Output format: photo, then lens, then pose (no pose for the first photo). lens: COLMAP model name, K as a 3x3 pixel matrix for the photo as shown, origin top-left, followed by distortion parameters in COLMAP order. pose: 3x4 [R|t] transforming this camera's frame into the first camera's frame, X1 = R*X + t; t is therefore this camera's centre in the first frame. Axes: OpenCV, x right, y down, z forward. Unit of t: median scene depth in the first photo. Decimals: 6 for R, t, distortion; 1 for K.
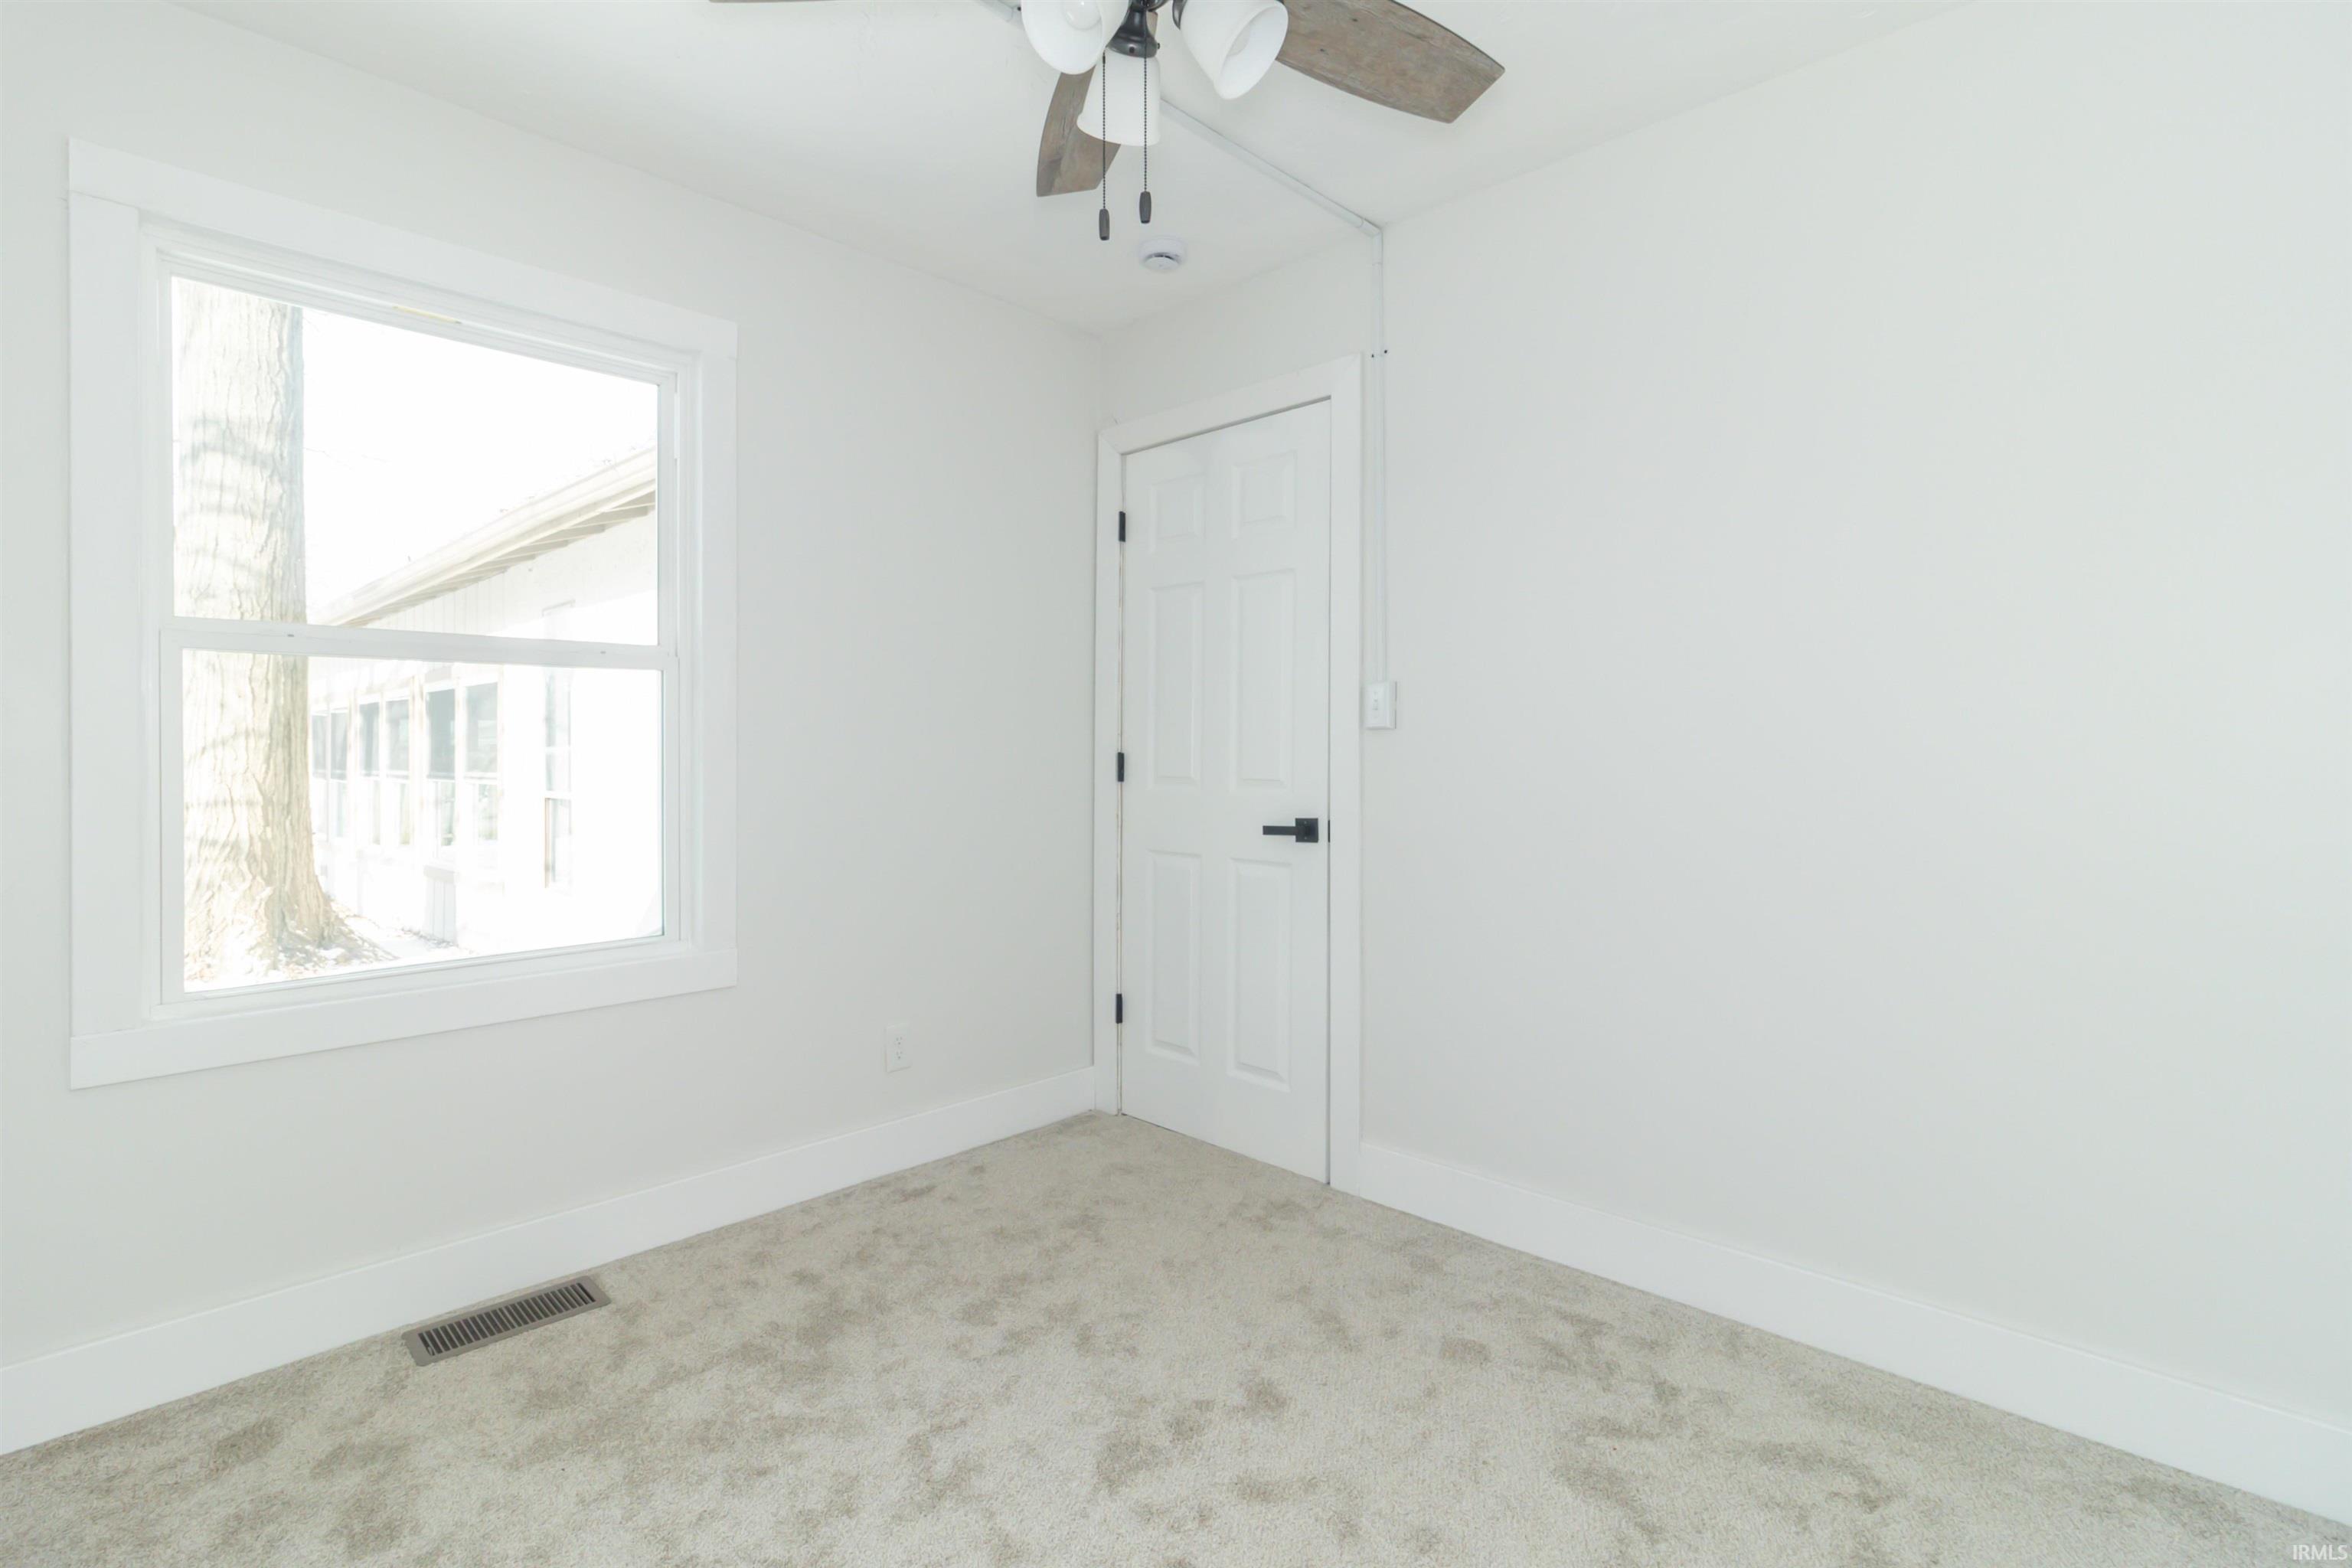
lens RADIAL K [[1112.7, 0, 1114.6], [0, 1112.7, 757.7], [0, 0, 1]] dist [0.000195, -0.000460]
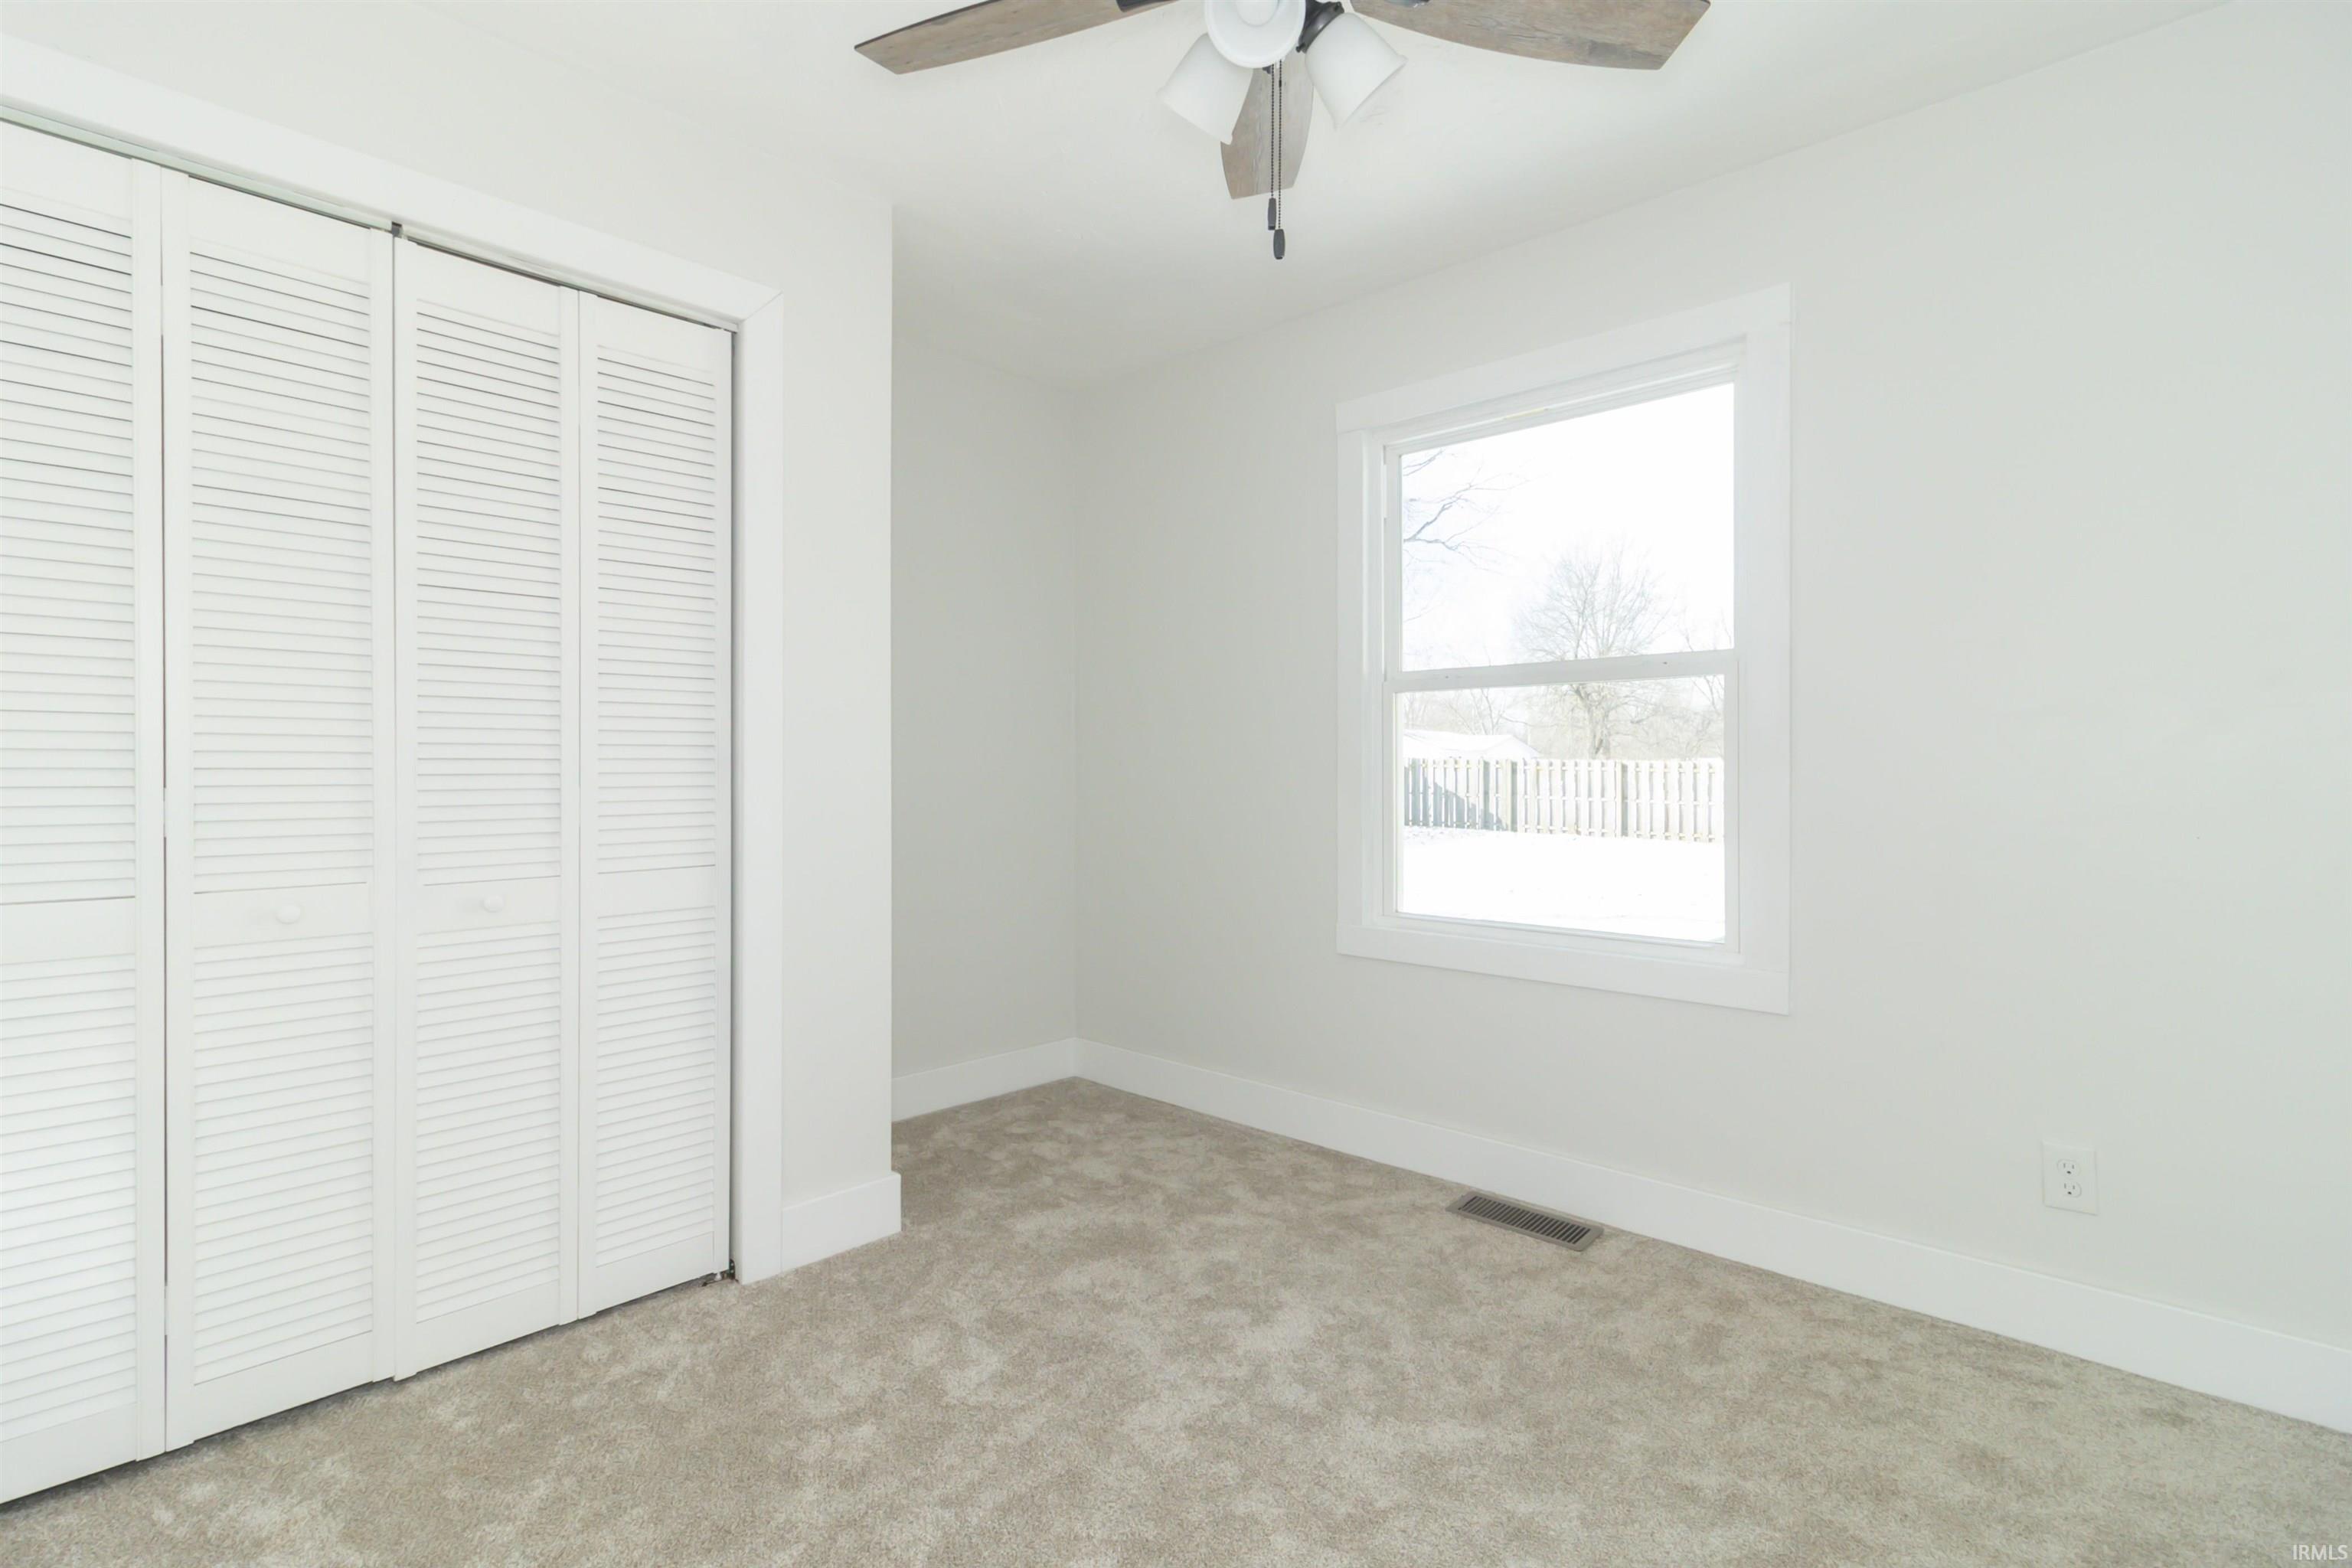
lens RADIAL K [[1112.7, 0, 1165.8], [0, 1112.7, 772.4], [0, 0, 1]] dist [0.000195, -0.000460]
pose [[0.049627, 0.010784, -0.998710, 0.523523], [-0.006013, 0.999927, 0.010498, 0.000695], [0.998750, 0.005484, 0.049688, 0.436477]]
